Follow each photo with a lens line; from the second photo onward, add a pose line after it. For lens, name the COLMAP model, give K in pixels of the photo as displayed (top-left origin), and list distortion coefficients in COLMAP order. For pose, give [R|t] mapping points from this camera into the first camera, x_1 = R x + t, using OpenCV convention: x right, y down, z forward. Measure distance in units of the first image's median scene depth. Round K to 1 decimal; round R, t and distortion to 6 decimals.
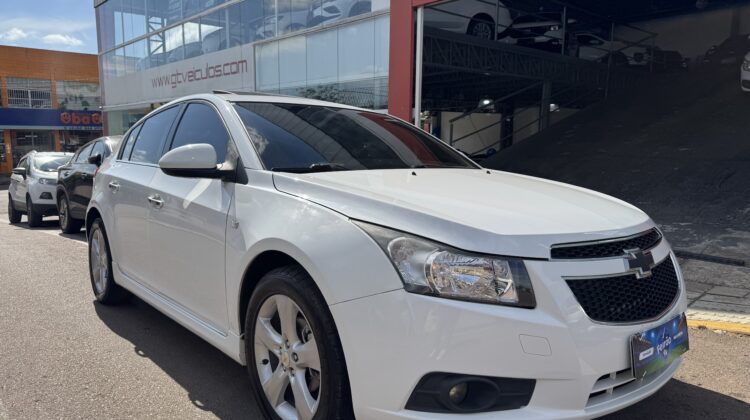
lens RADIAL K [[563.6, 0, 375.0], [0, 563.6, 210.0], [0, 0, 1]] dist [-0.001584, -0.001499]
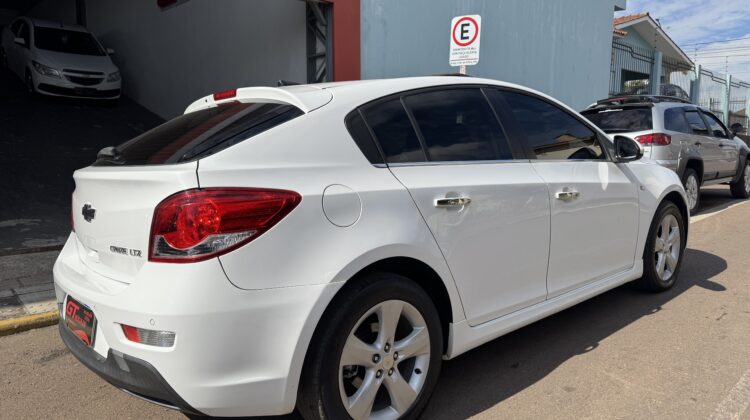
lens RADIAL K [[527.2, 0, 375.0], [0, 527.2, 210.0], [0, 0, 1]] dist [0.097304, -0.144419]
pose [[-0.064135, -0.121560, 0.990510, -0.569646], [0.110311, 0.985607, 0.128101, -0.063253], [-0.991826, 0.117480, -0.049803, 0.616787]]
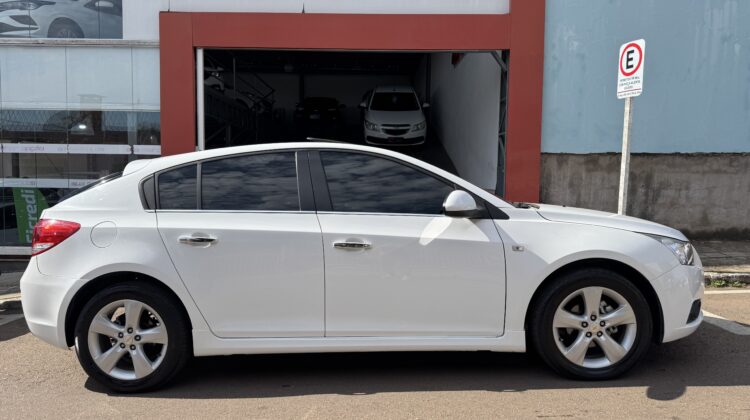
lens RADIAL K [[527.2, 0, 375.0], [0, 527.2, 210.0], [0, 0, 1]] dist [0.097304, -0.144419]
pose [[0.632299, -0.047864, 0.773244, -0.502420], [0.083155, 0.996517, -0.006313, -0.031158], [-0.770249, 0.068291, 0.634077, 0.150171]]
